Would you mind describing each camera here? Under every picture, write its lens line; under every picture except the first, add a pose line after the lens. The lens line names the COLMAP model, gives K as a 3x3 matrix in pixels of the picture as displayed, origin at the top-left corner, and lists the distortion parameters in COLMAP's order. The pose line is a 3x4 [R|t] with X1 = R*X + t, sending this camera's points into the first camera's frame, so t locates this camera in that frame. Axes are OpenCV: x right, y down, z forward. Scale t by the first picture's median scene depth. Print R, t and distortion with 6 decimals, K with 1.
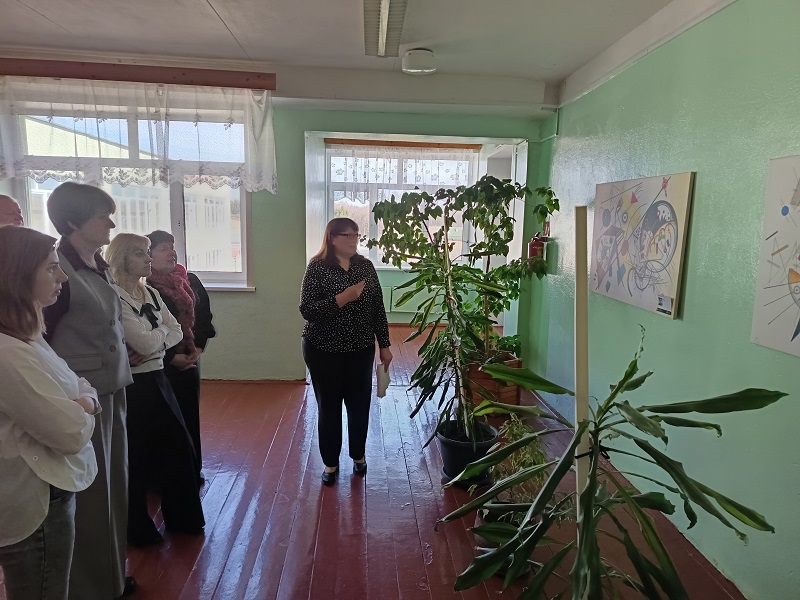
lens RADIAL K [[557.1, 0, 400.0], [0, 557.1, 300.0], [0, 0, 1]] dist [-0.001607, -0.122053]
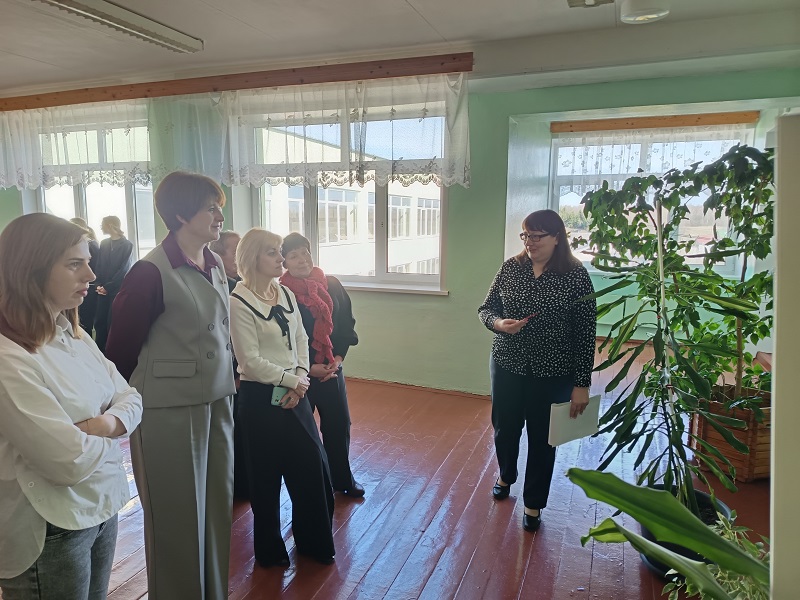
lens RADIAL K [[553.3, 0, 365.2], [0, 553.3, 304.3], [0, 0, 1]] dist [0.003576, -0.037550]
pose [[0.883424, 0.043890, -0.466515, 0.056616], [-0.042387, 0.999007, 0.013719, -0.008409], [0.466654, 0.007655, 0.884407, 0.136770]]
